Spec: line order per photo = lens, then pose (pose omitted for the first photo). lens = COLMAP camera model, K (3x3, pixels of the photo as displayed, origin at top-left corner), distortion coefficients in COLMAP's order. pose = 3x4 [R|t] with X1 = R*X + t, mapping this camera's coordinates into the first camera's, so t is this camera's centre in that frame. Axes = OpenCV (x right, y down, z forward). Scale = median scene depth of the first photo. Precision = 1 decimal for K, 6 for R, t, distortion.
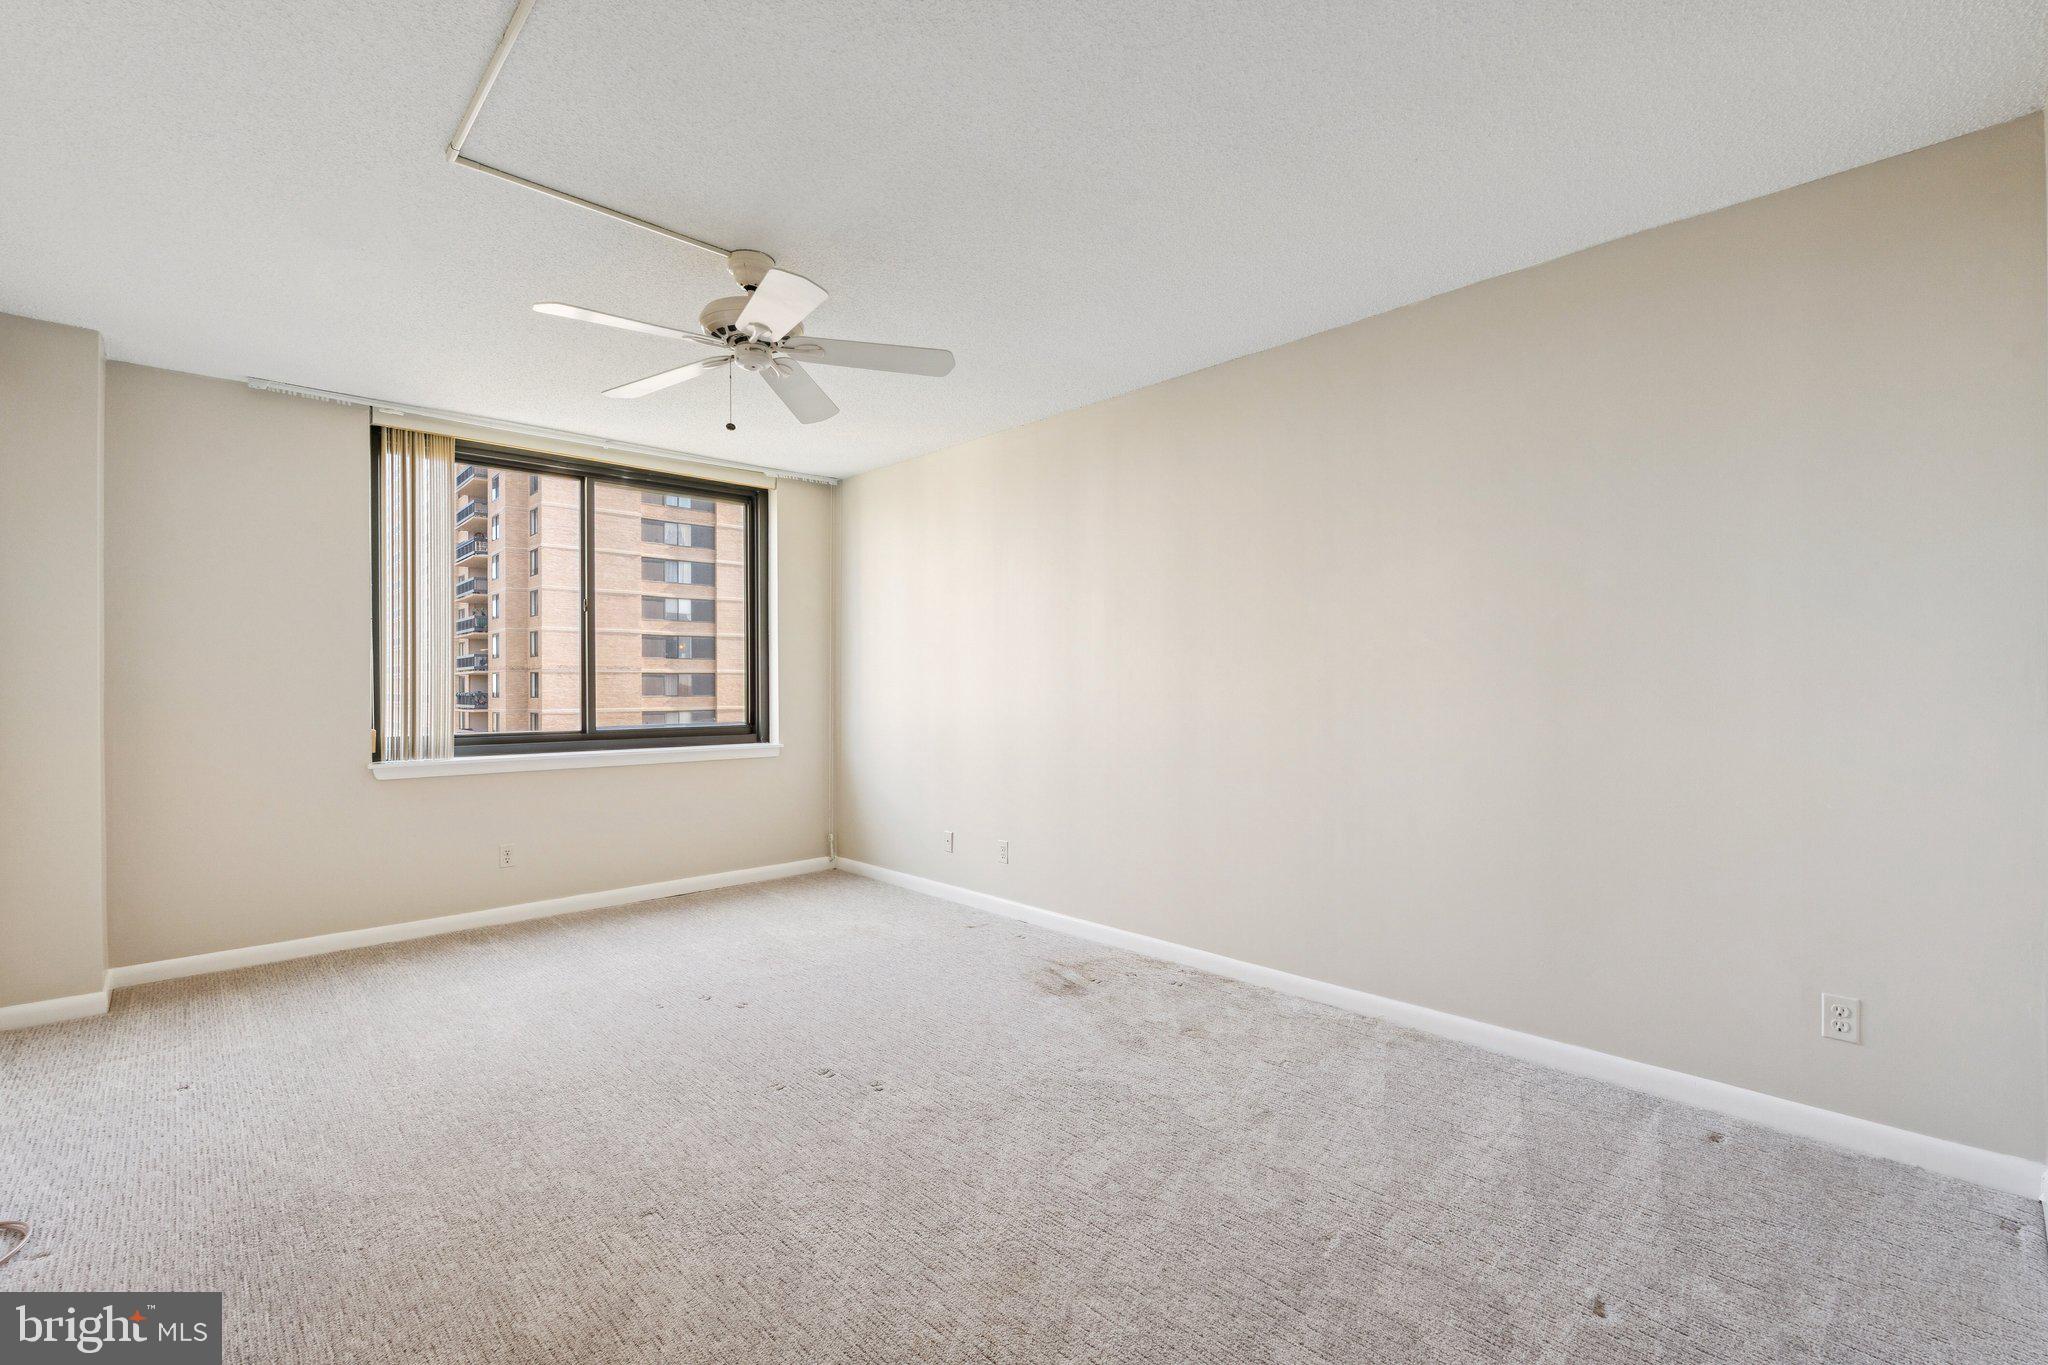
lens RADIAL K [[907.3, 0, 1019.2], [0, 907.3, 687.1], [0, 0, 1]] dist [-0.004023, 0.000029]
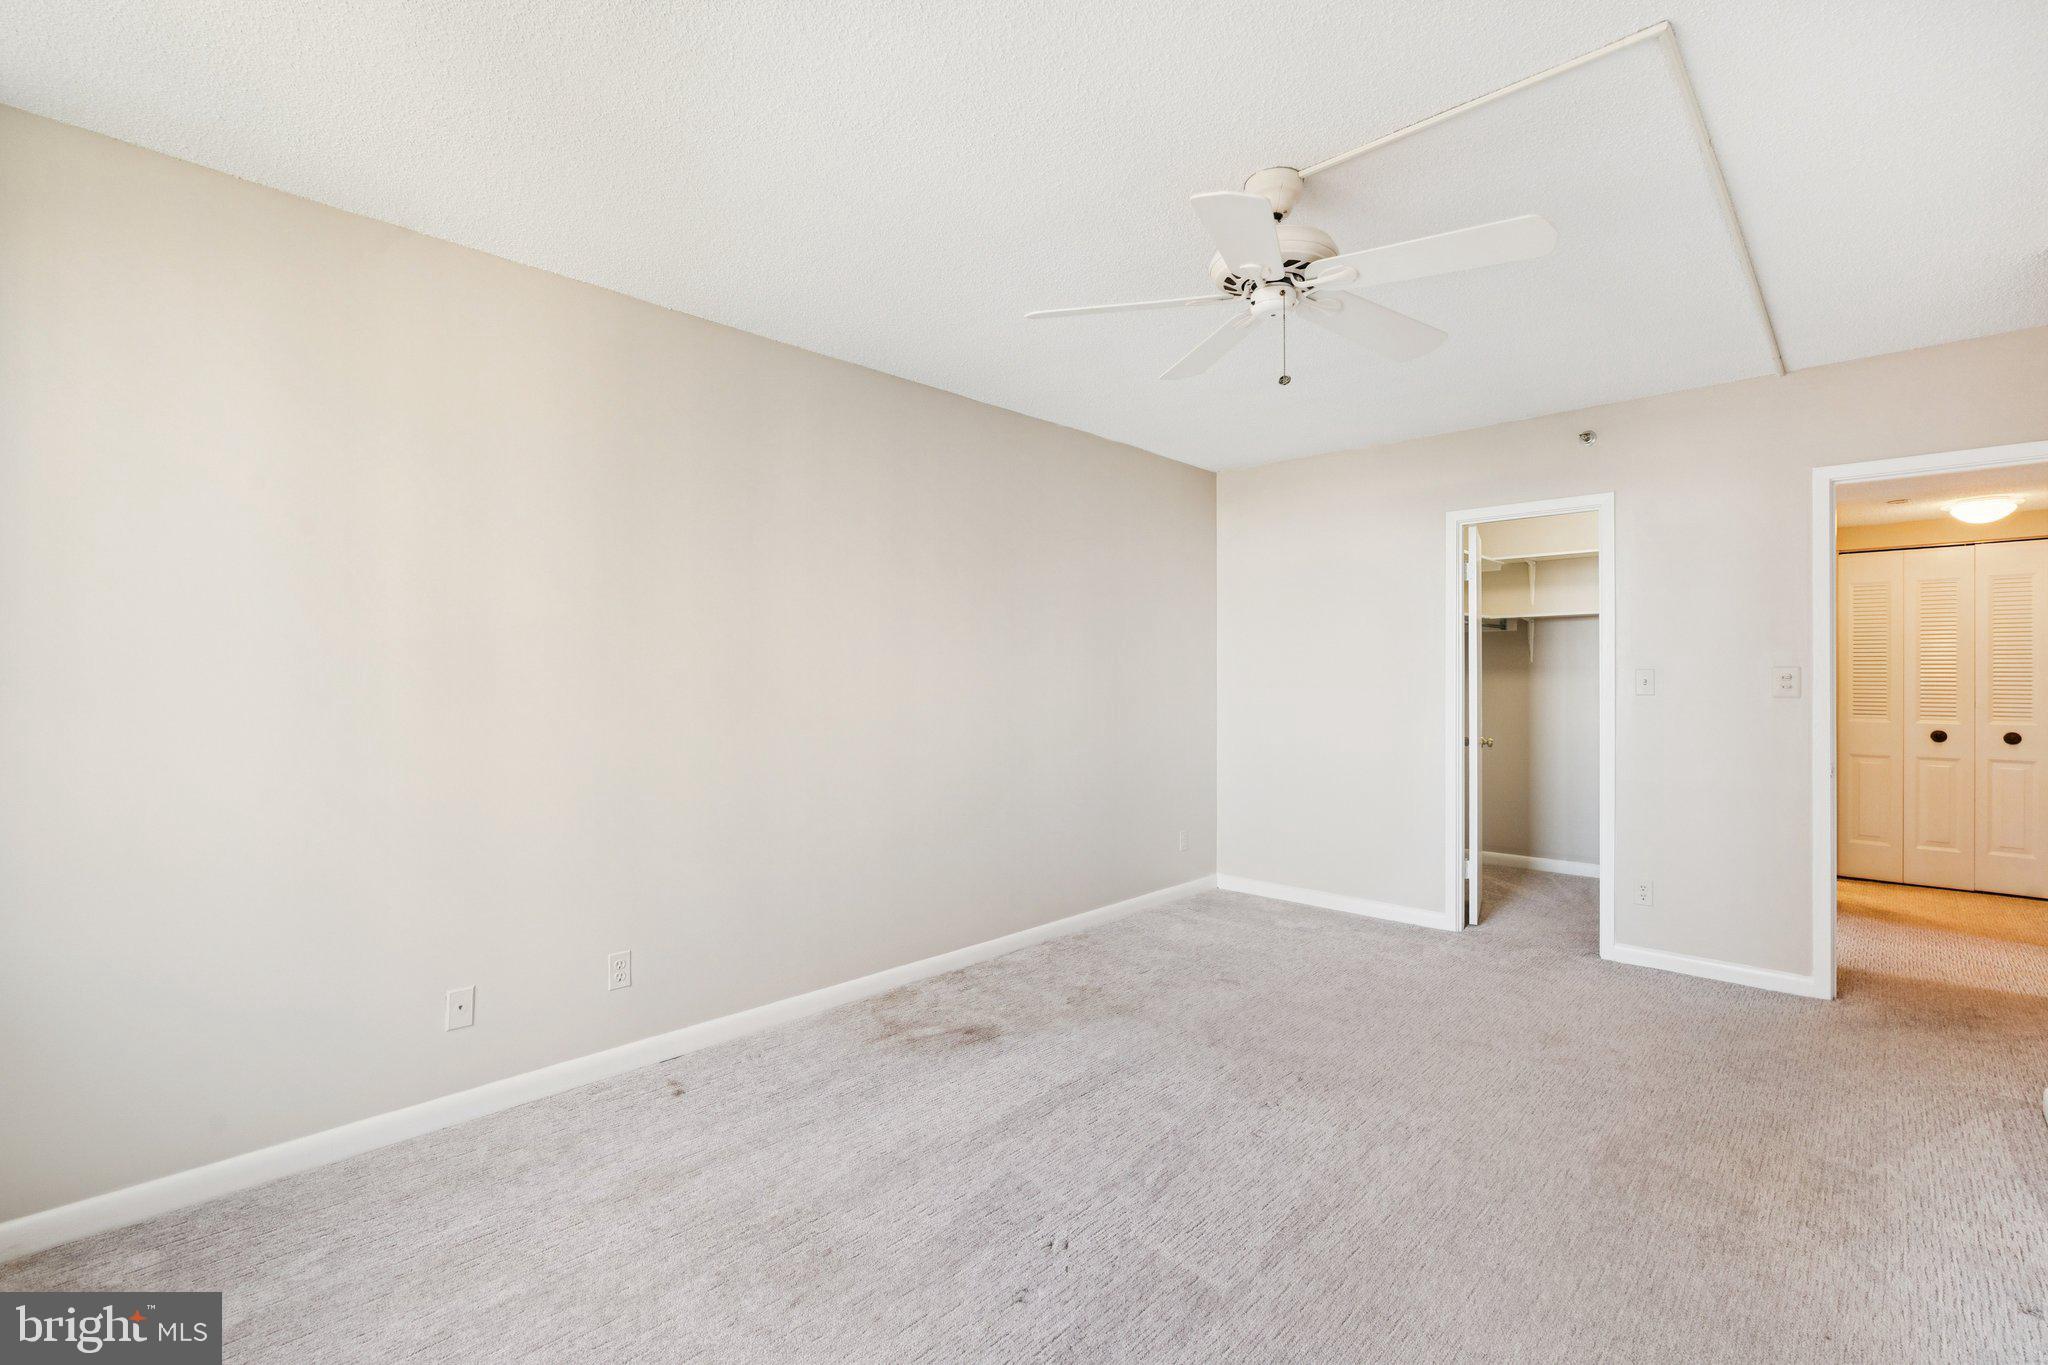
lens RADIAL K [[907.3, 0, 1019.2], [0, 907.3, 687.1], [0, 0, 1]] dist [-0.004023, 0.000029]
pose [[-0.048225, -0.011165, 0.998774, -0.879885], [0.004520, 0.999925, 0.011396, -0.026473], [-0.998826, 0.005064, -0.048171, 1.022434]]
